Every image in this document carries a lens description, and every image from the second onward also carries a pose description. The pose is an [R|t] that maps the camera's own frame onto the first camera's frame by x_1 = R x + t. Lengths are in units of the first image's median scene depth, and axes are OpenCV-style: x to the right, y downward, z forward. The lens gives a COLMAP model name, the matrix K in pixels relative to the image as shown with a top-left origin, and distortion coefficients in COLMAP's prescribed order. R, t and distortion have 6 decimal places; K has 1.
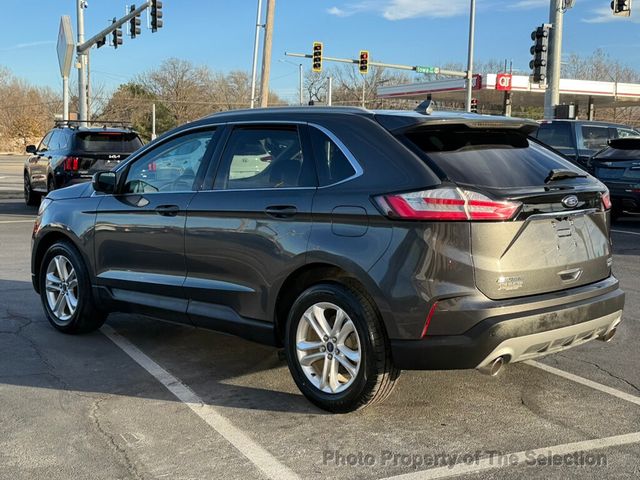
lens RADIAL K [[885.6, 0, 320.0], [0, 885.6, 240.0], [0, 0, 1]] dist [0.089141, -0.058432]
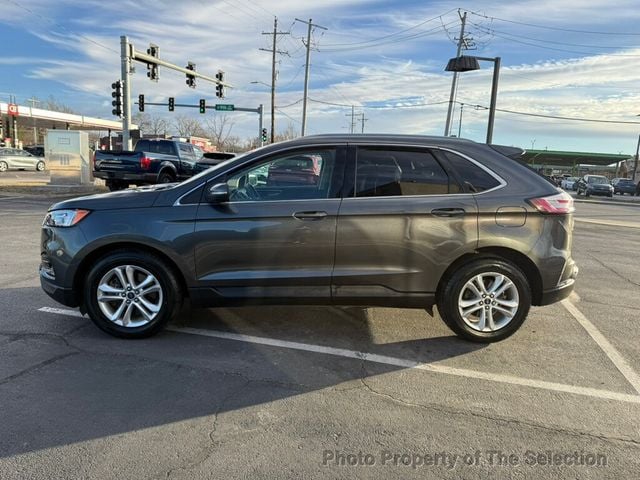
lens RADIAL K [[460.9, 0, 319.7], [0, 460.9, 228.8], [0, 0, 1]] dist [0.009403, 0.001301]
pose [[0.673457, -0.092049, 0.733473, -0.700440], [0.049769, 0.995612, 0.079250, -0.072514], [-0.737549, -0.016868, 0.675082, 0.651664]]
